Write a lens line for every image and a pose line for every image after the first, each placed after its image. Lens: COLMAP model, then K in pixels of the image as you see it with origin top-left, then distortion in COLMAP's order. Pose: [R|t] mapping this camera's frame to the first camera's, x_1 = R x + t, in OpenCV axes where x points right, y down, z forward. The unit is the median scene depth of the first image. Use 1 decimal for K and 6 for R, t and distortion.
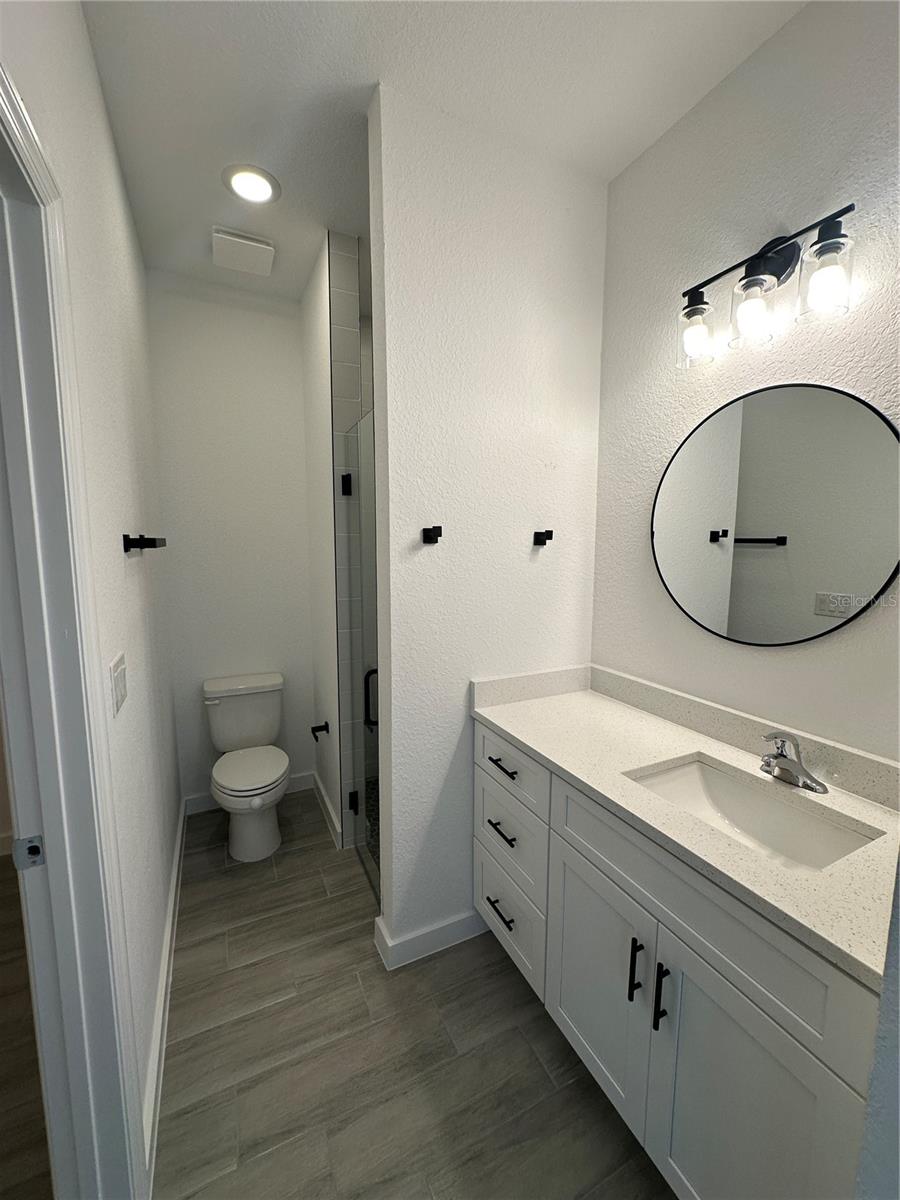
lens RADIAL K [[479.9, 0, 450.0], [0, 479.9, 600.0], [0, 0, 1]] dist [-0.000936, -0.000150]
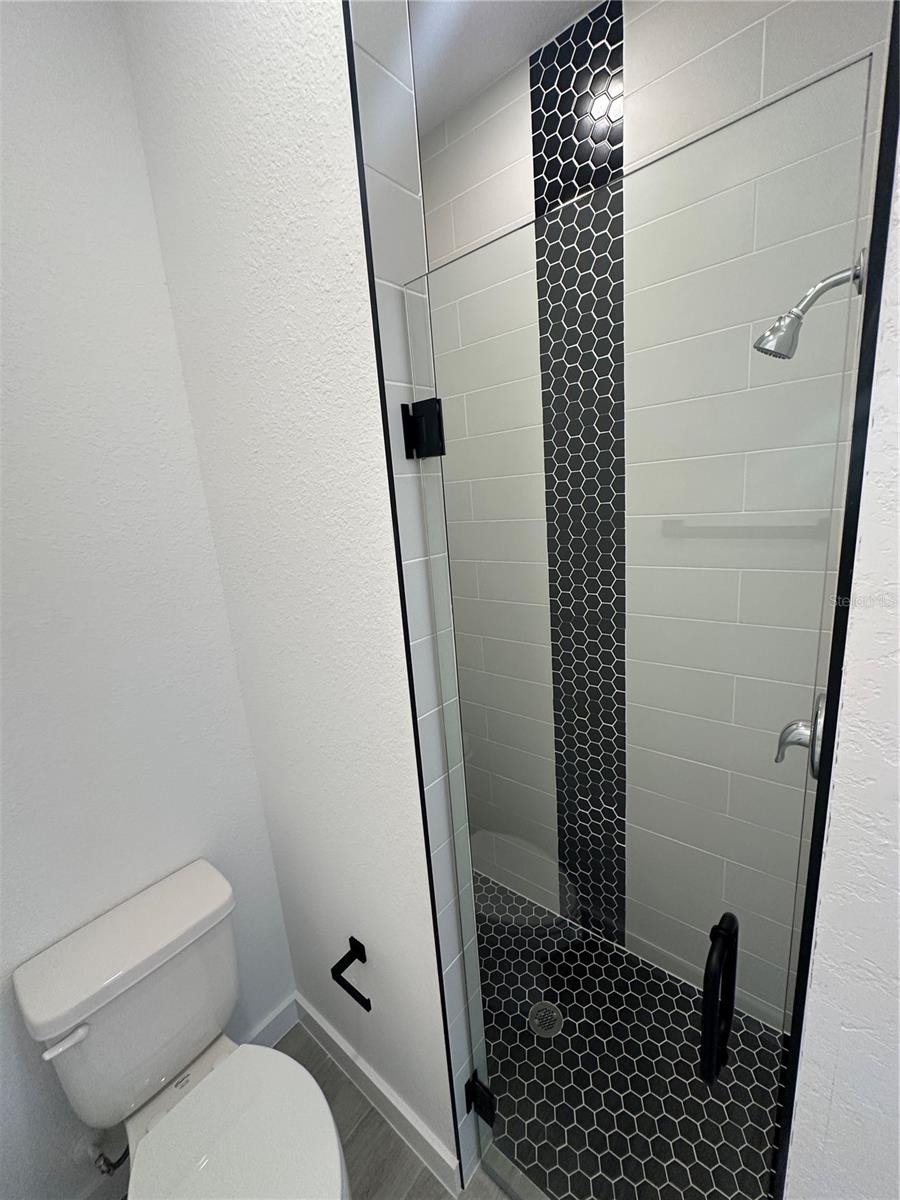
lens RADIAL K [[479.9, 0, 450.0], [0, 479.9, 600.0], [0, 0, 1]] dist [-0.000936, -0.000150]
pose [[0.902755, -0.163583, 0.397837, -0.317309], [0.128456, 0.985187, 0.113603, -0.129520], [-0.410528, -0.051451, 0.910395, 0.556493]]
